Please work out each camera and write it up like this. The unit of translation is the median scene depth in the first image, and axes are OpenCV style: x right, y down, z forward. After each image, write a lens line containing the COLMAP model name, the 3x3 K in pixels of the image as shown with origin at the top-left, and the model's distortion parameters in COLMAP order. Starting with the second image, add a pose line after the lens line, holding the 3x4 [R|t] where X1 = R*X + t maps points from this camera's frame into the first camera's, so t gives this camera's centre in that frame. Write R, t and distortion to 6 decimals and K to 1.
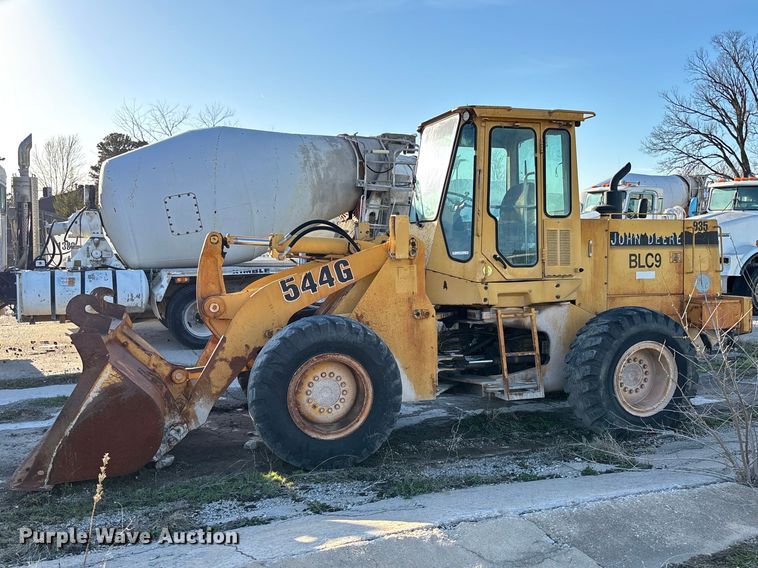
lens RADIAL K [[732.2, 0, 375.5], [0, 732.2, 293.9], [0, 0, 1]] dist [0.072490, 0.000000]
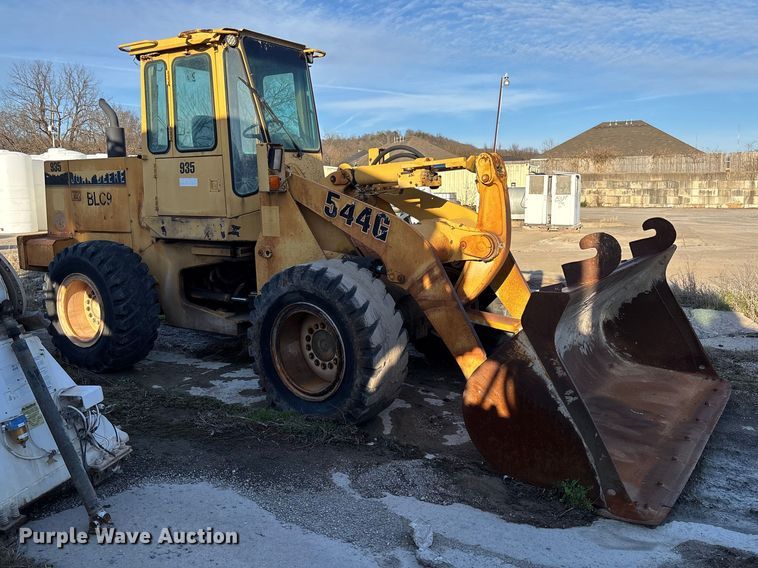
lens RADIAL K [[624.7, 0, 391.4], [0, 624.7, 271.9], [0, 0, 1]] dist [0.036834, -0.019061]
pose [[-0.631891, -0.089802, 0.769837, -0.669720], [0.073430, 0.981861, 0.174807, -0.081493], [-0.771571, 0.166988, -0.613835, 1.479026]]
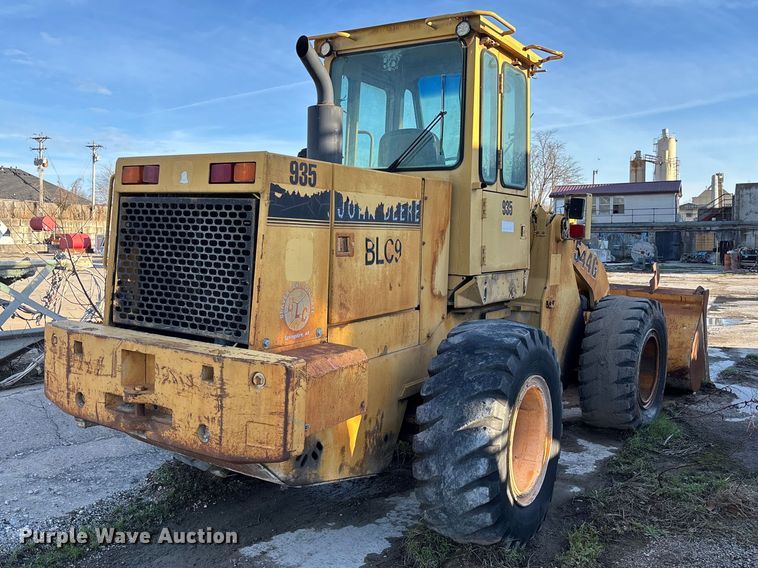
lens RADIAL K [[700.9, 0, 351.2], [0, 700.9, 270.0], [0, 0, 1]] dist [0.011974, 0.000000]
pose [[-0.793762, 0.025808, -0.607681, 0.689988], [-0.054084, 0.992147, 0.112782, -0.100494], [0.605819, 0.122387, -0.786133, 1.624625]]
